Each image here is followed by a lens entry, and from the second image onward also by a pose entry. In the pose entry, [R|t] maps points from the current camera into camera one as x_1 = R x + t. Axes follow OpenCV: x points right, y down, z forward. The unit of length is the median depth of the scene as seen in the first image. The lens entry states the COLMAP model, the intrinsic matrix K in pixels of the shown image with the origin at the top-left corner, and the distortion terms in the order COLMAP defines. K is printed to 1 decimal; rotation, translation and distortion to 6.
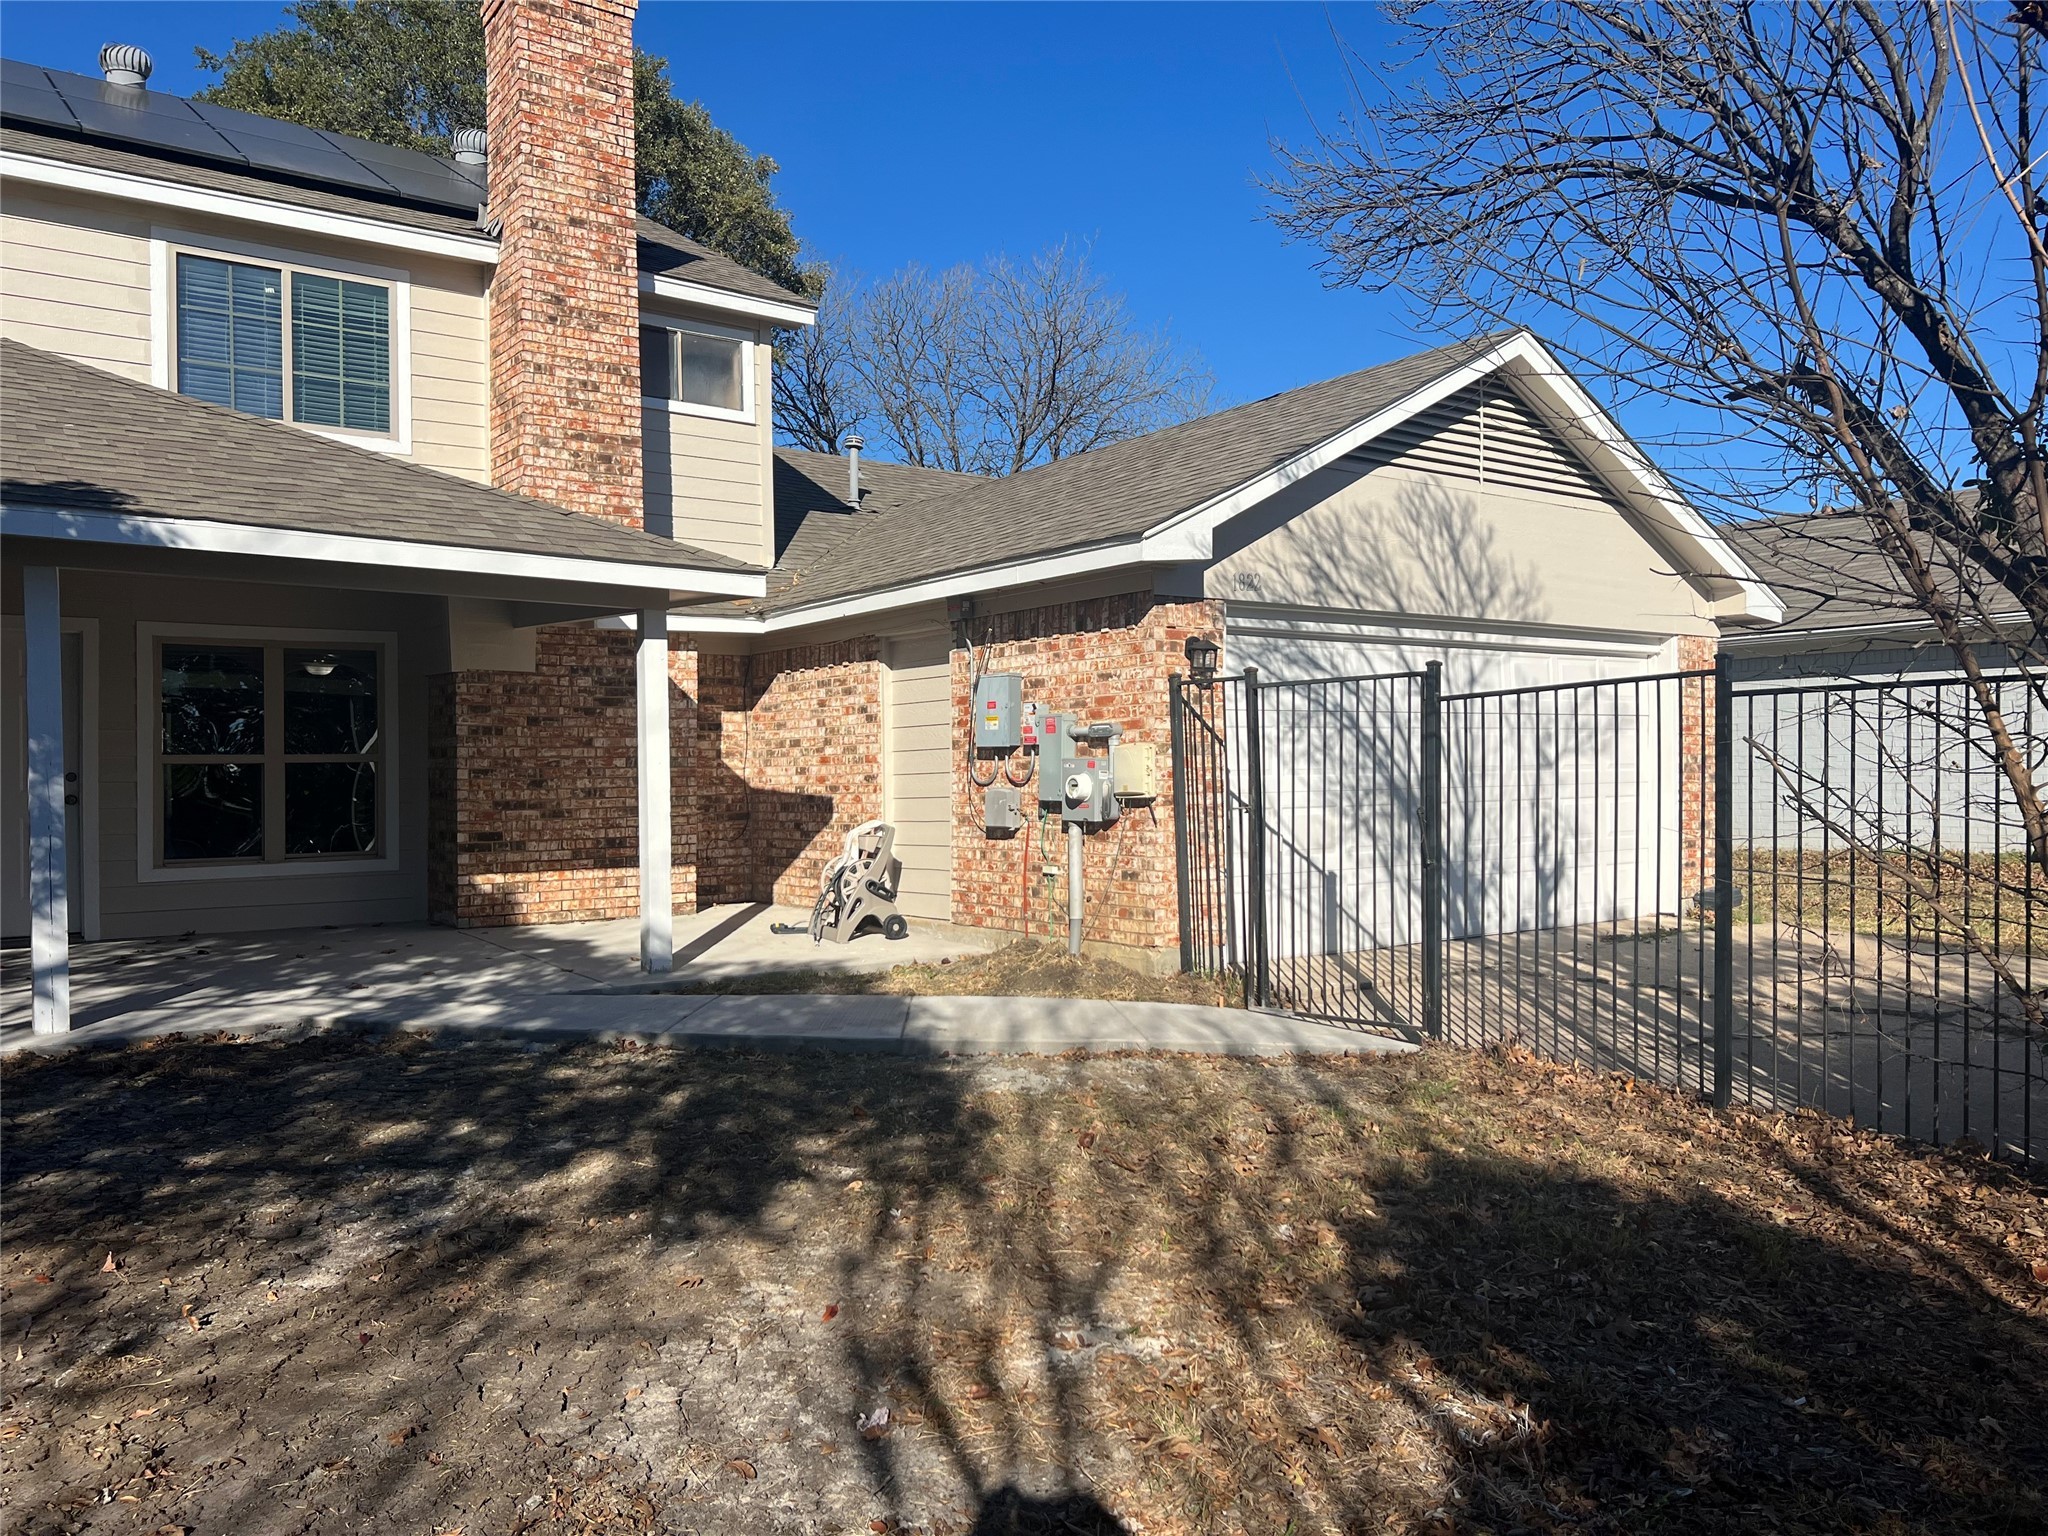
lens RADIAL K [[1537.0, 0, 1027.0], [0, 1537.0, 770.0], [0, 0, 1]] dist [0.030116, -0.022470]
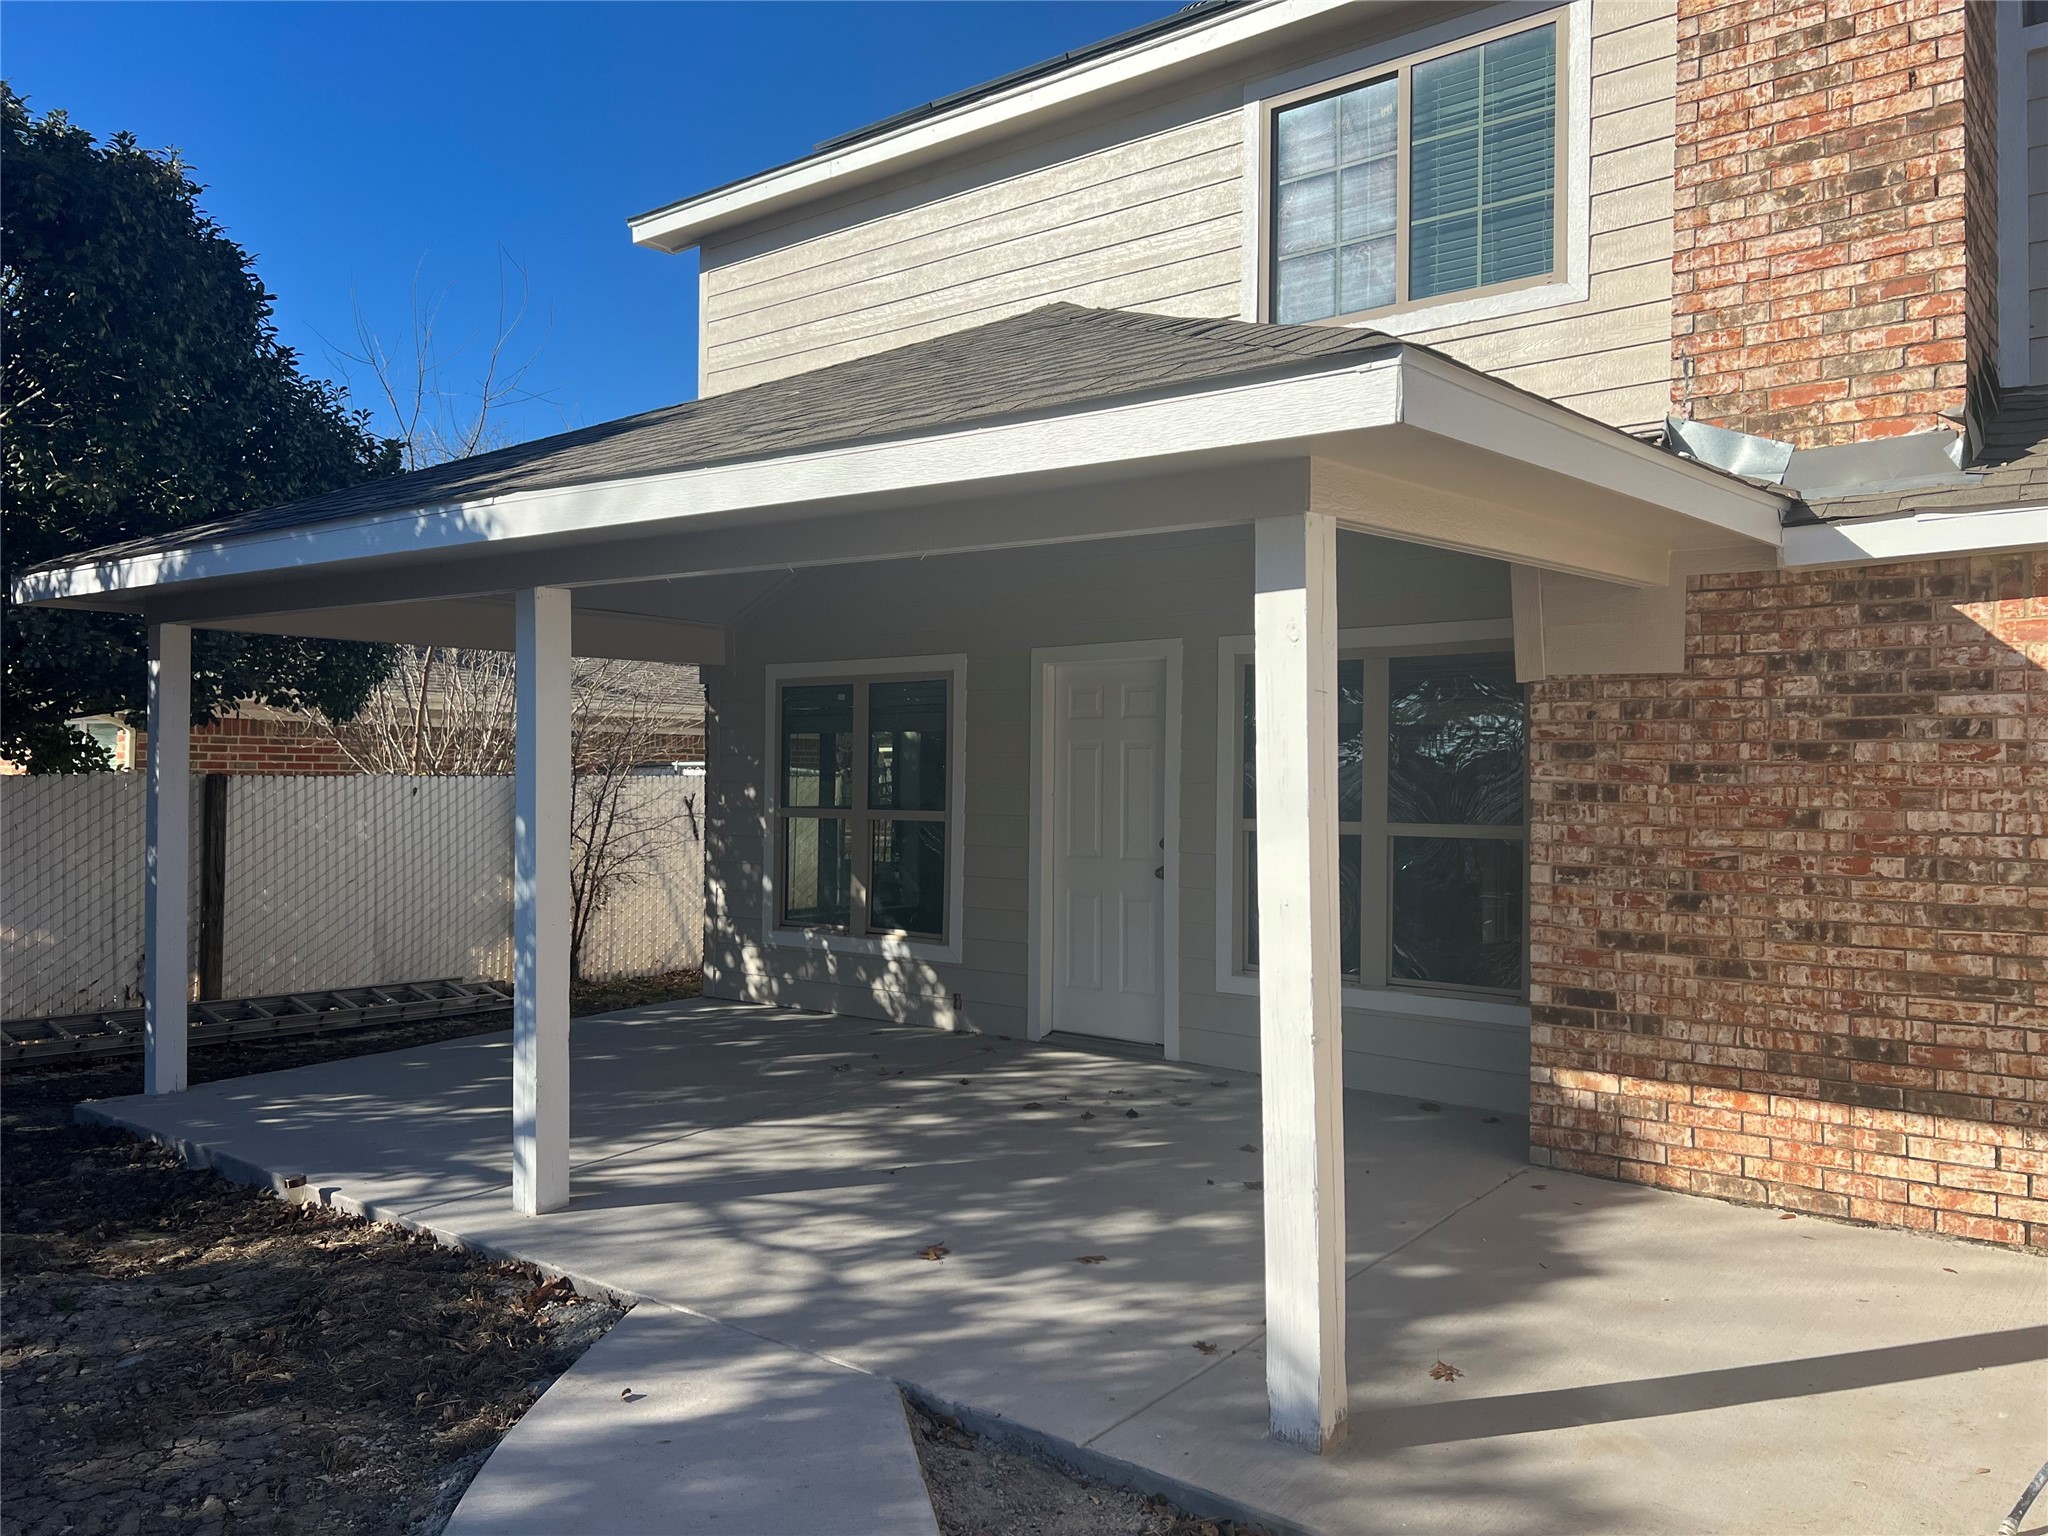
lens RADIAL K [[1537.0, 0, 1020.3], [0, 1537.0, 758.8], [0, 0, 1]] dist [0.030116, -0.022470]
pose [[0.260325, -0.000705, -0.965521, 0.095490], [-0.012777, 0.999910, -0.004175, -0.031215], [0.965436, 0.013423, 0.260293, 0.664014]]
